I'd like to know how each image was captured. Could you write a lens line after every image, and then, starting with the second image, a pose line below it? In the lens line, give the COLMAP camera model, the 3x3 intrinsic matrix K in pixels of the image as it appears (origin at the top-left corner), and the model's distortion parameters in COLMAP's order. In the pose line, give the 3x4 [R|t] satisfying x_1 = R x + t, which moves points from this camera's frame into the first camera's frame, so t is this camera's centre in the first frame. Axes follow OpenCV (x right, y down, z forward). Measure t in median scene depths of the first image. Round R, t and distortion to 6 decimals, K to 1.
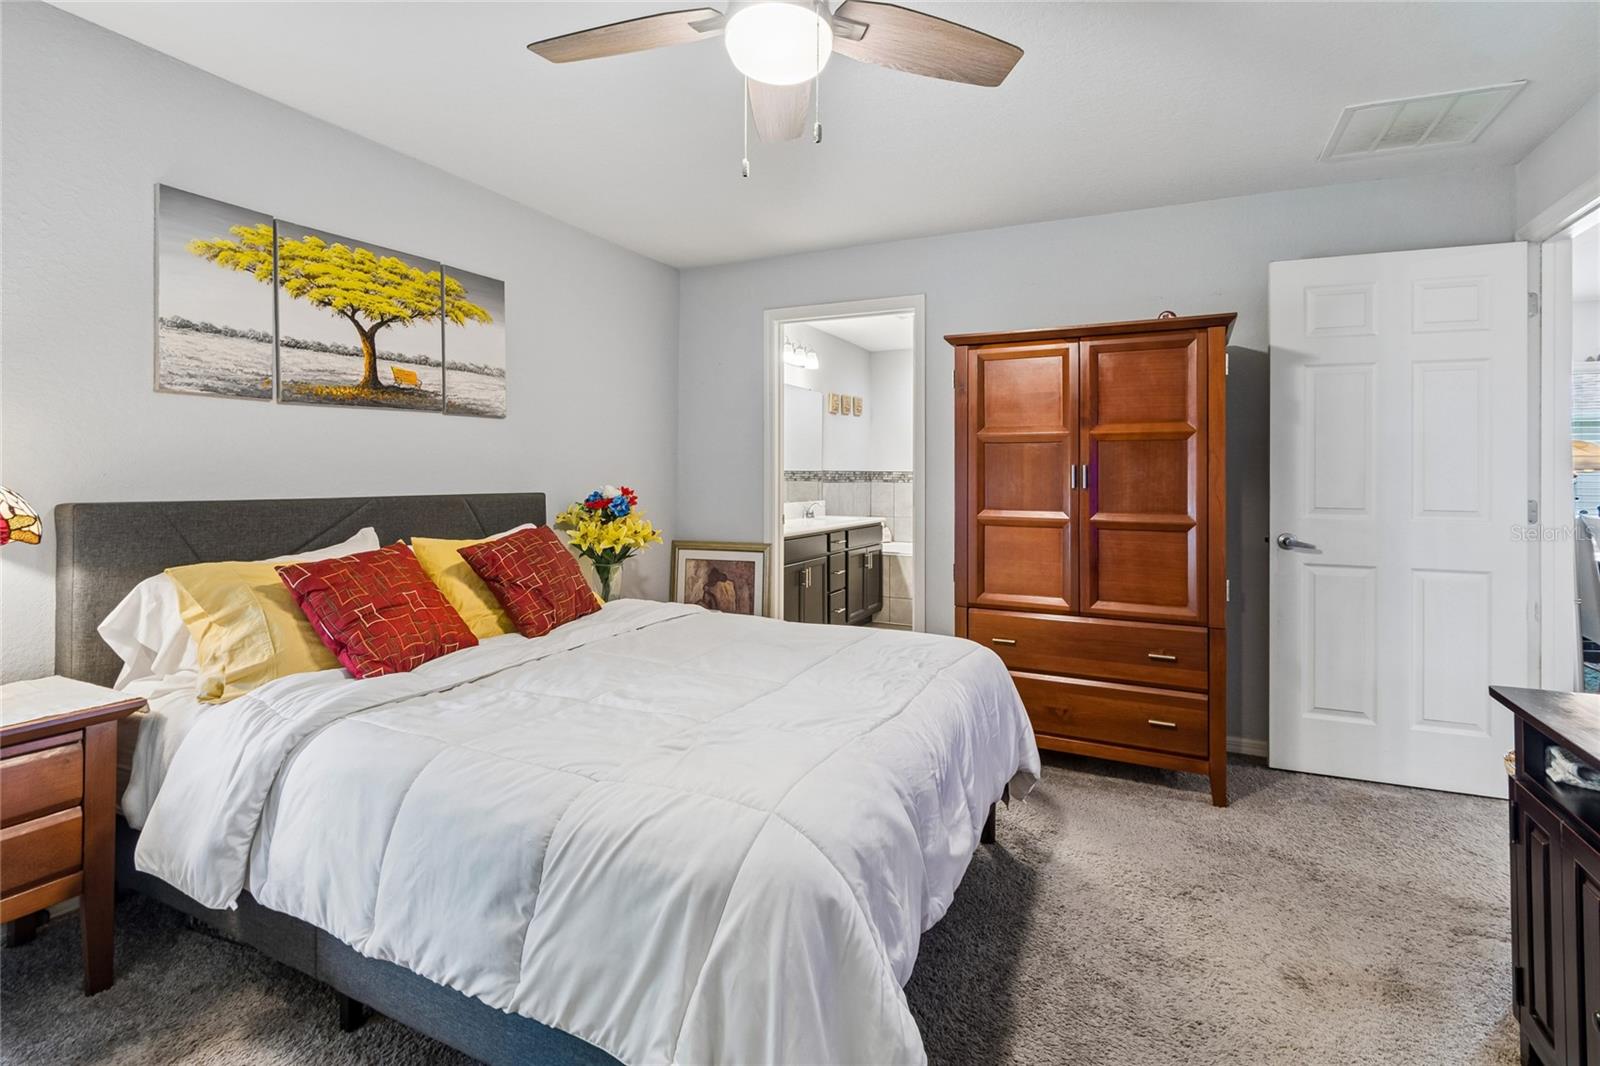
lens RADIAL K [[716.5, 0, 806.1], [0, 716.5, 470.9], [0, 0, 1]] dist [0.005743, -0.002520]
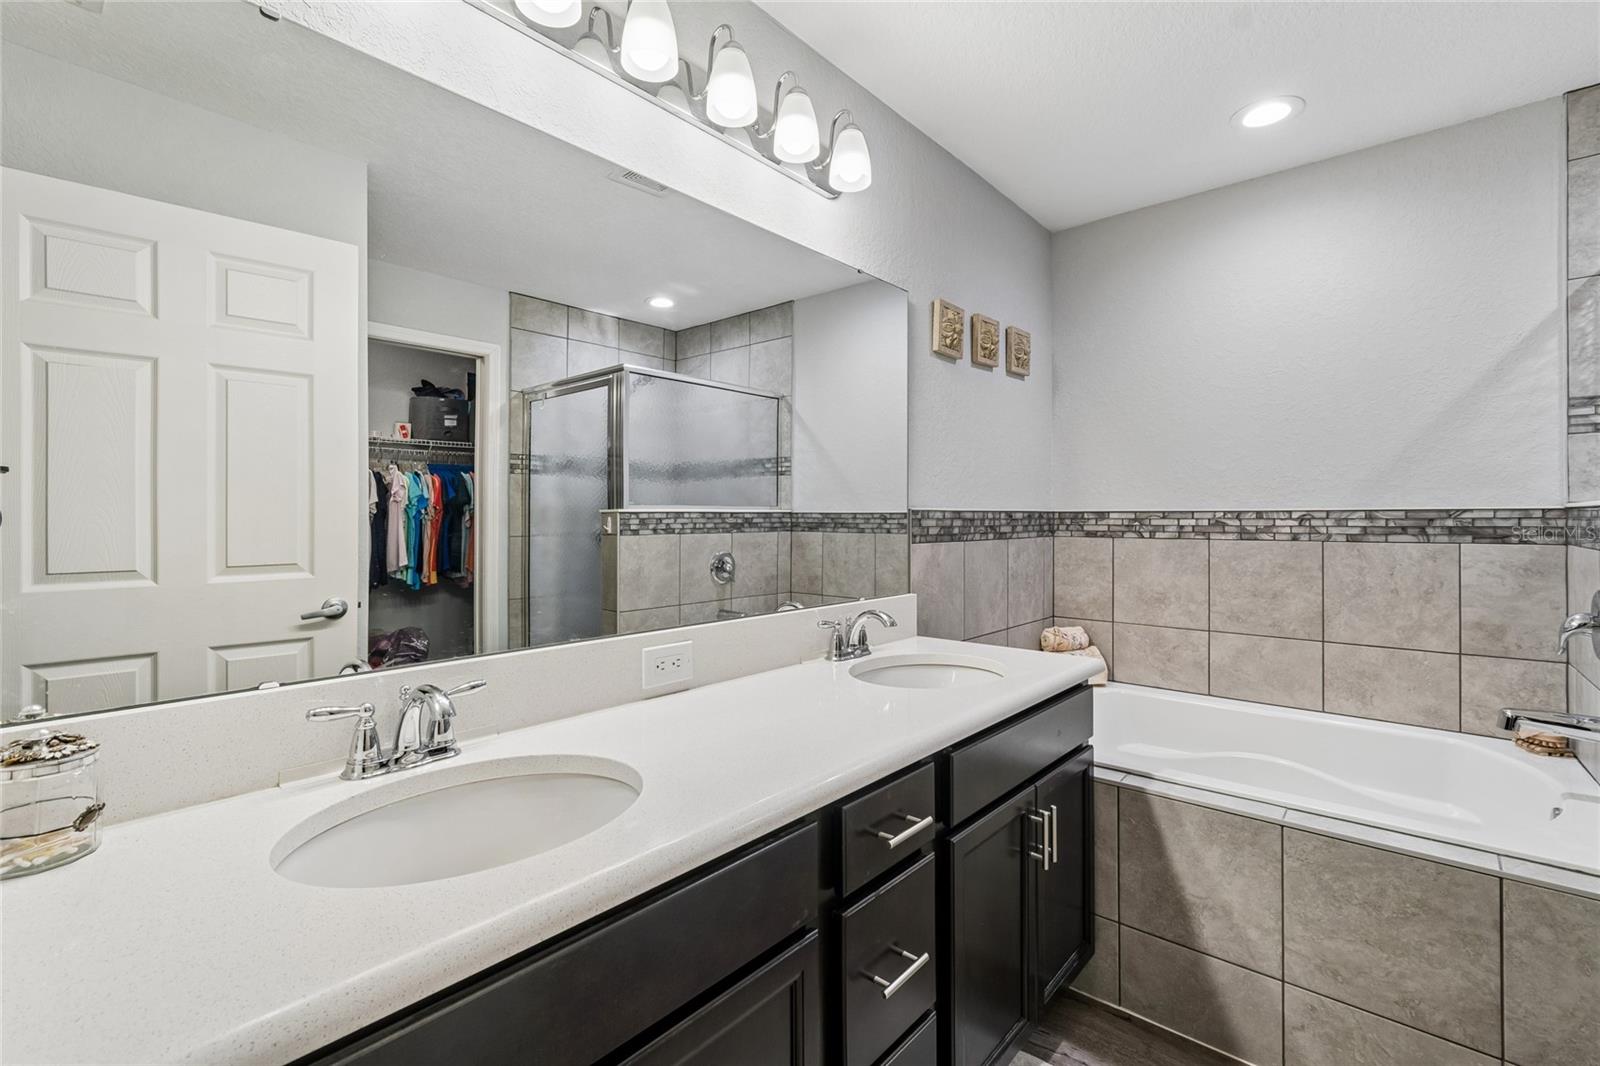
lens RADIAL K [[716.5, 0, 798.5], [0, 716.5, 517.8], [0, 0, 1]] dist [0.005743, -0.002520]
pose [[0.967658, -0.005586, -0.252203, 0.062406], [0.006748, 0.999970, 0.003743, 0.001882], [0.252174, -0.005324, 0.967667, 0.669779]]
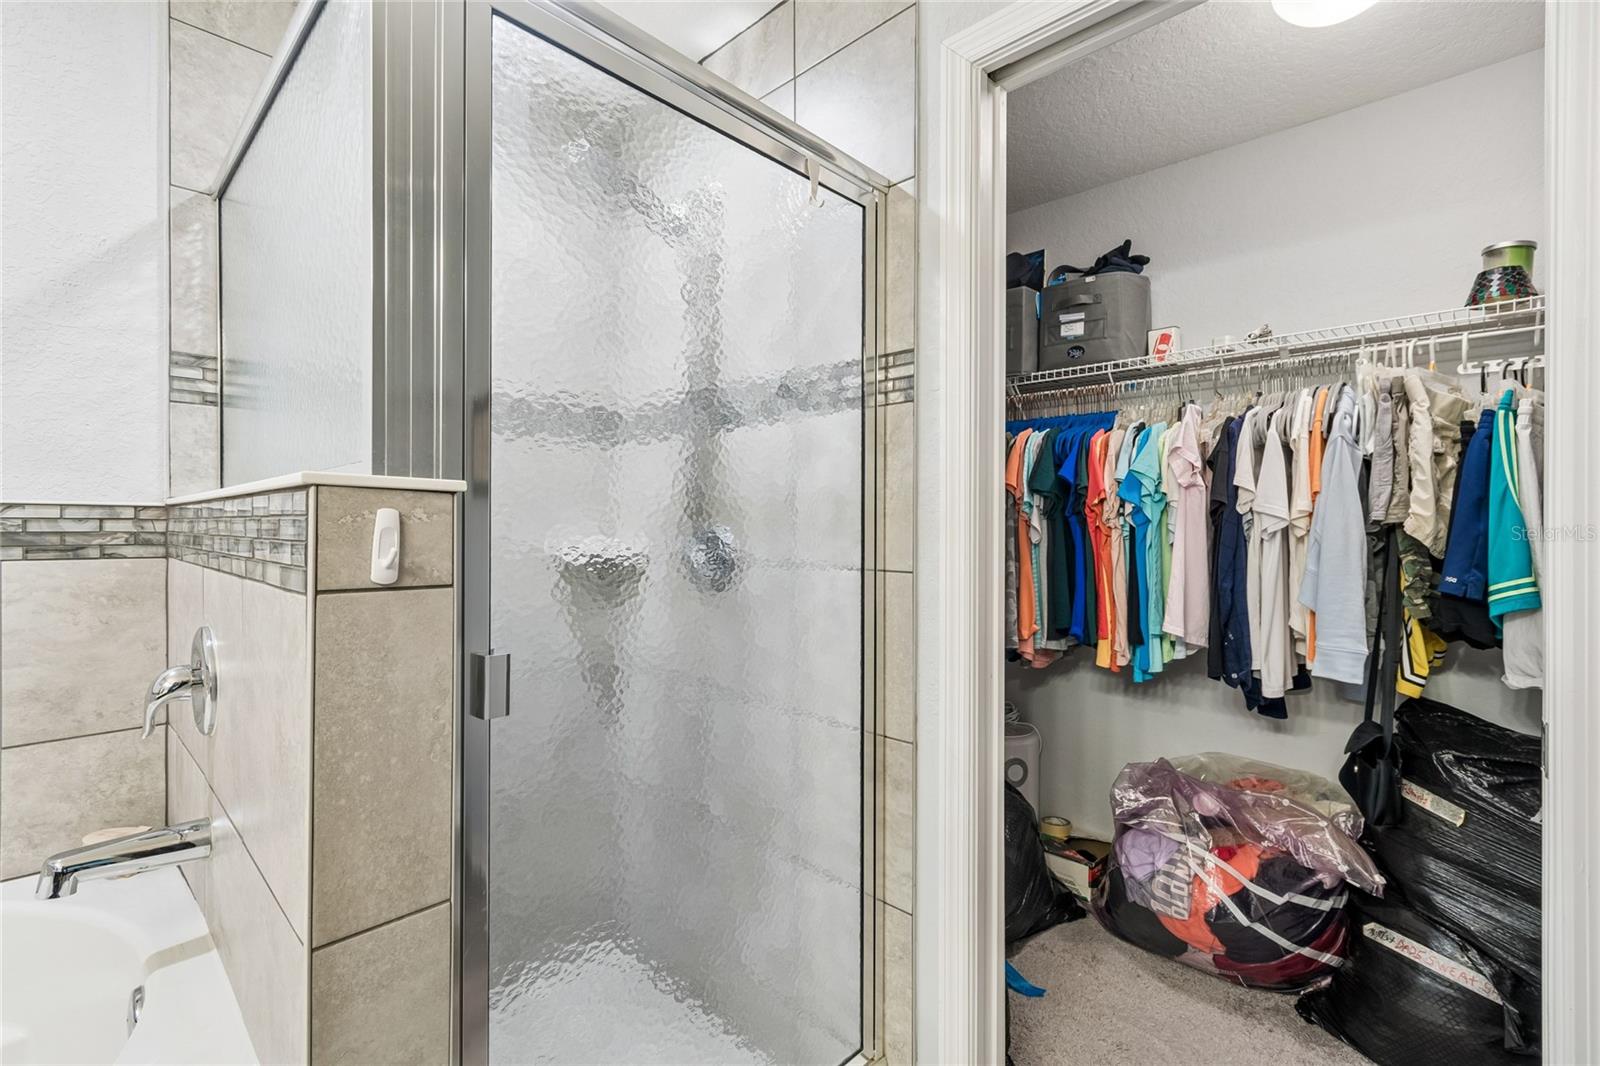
lens RADIAL K [[716.5, 0, 806.1], [0, 716.5, 529.9], [0, 0, 1]] dist [0.005743, -0.002520]
pose [[0.299189, -0.005007, 0.954181, 0.150321], [-0.010115, 0.999913, 0.008418, 0.004569], [-0.954140, -0.012171, 0.299112, 0.796427]]
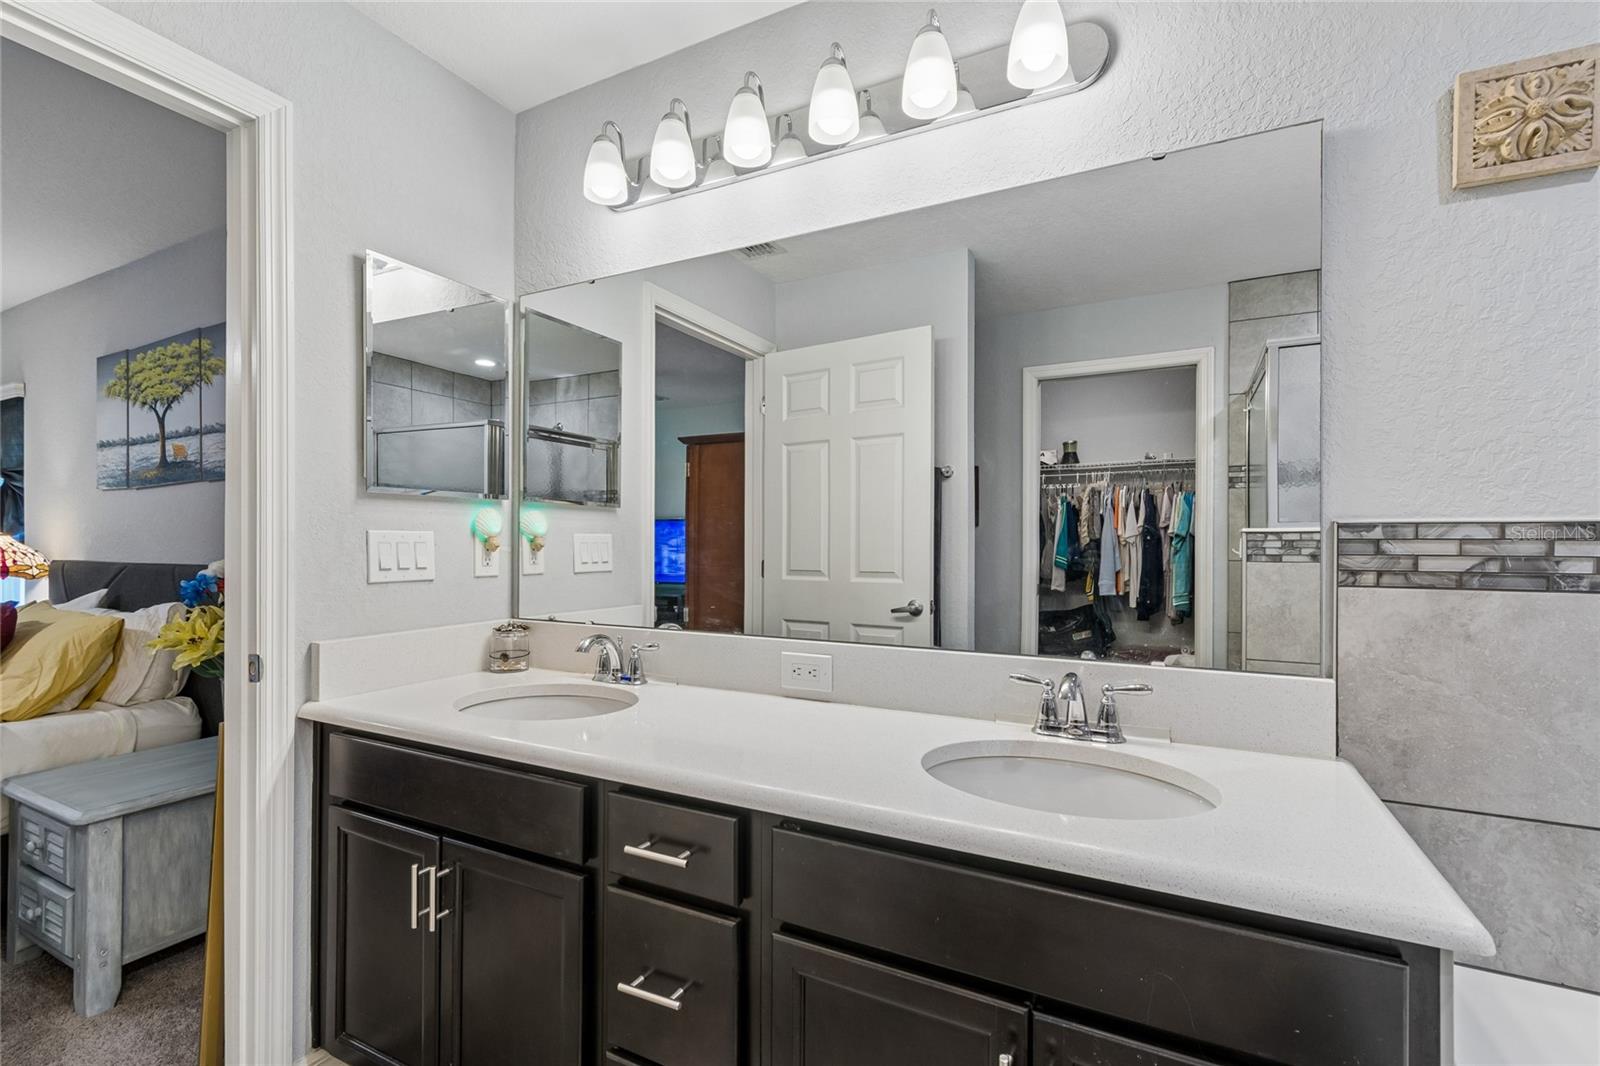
lens RADIAL K [[716.5, 0, 794.8], [0, 716.5, 545.7], [0, 0, 1]] dist [0.005743, -0.002520]
pose [[-0.019729, 0.002587, -0.999802, 0.227626], [0.003888, 0.999989, 0.002511, 0.004808], [0.999798, -0.003838, -0.019739, 0.900013]]
